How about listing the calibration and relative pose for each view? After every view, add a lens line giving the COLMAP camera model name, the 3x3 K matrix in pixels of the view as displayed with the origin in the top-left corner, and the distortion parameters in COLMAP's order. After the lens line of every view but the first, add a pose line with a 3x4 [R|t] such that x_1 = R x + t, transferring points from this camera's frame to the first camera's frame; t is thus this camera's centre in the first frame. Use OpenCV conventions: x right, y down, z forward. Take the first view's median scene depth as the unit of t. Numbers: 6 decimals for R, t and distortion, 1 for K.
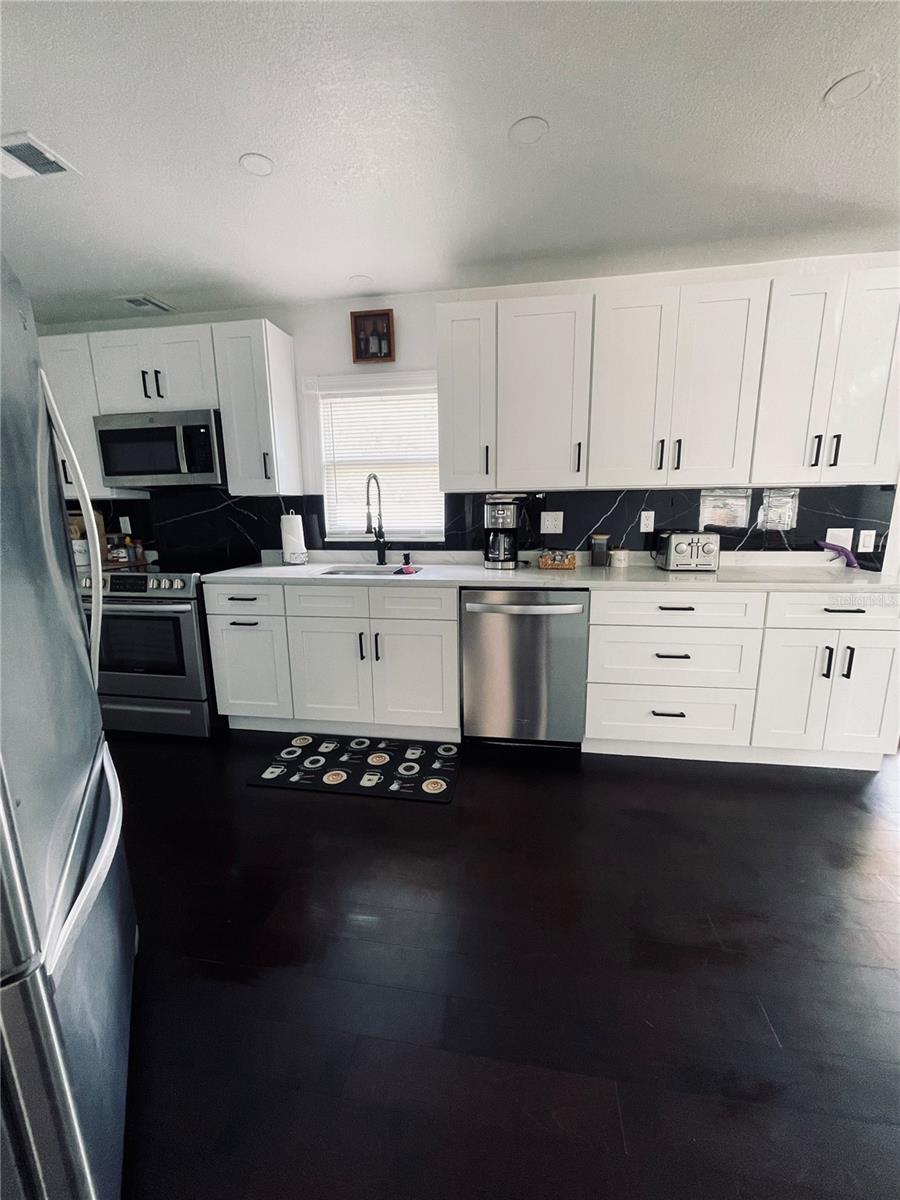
lens RADIAL K [[484.7, 0, 450.0], [0, 484.7, 600.0], [0, 0, 1]] dist [-0.006963, -0.000096]
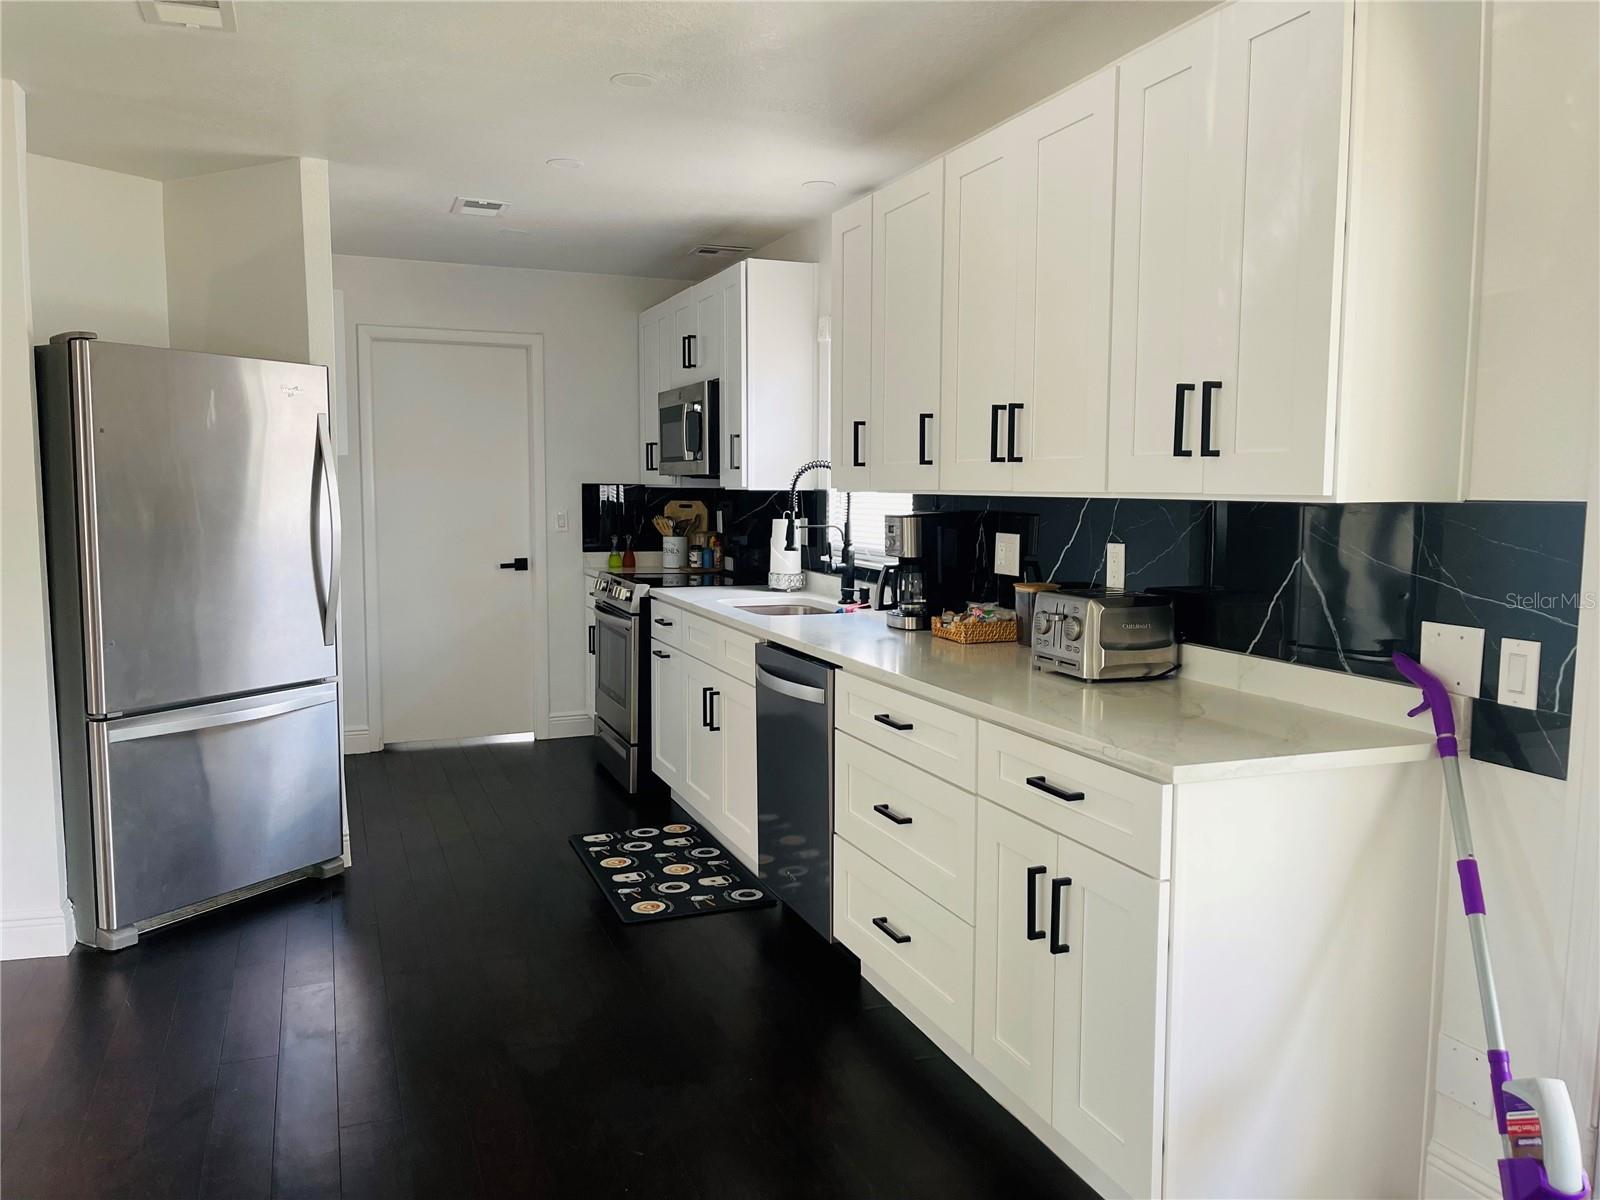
lens RADIAL K [[1197.2, 0, 801.0], [0, 1197.2, 585.5], [0, 0, 1]] dist [-0.005031, 0.072294]
pose [[0.511245, 0.090144, -0.854694, 1.285546], [-0.179208, 0.983805, -0.003435, -0.091375], [0.840543, 0.154925, 0.519120, 0.180528]]
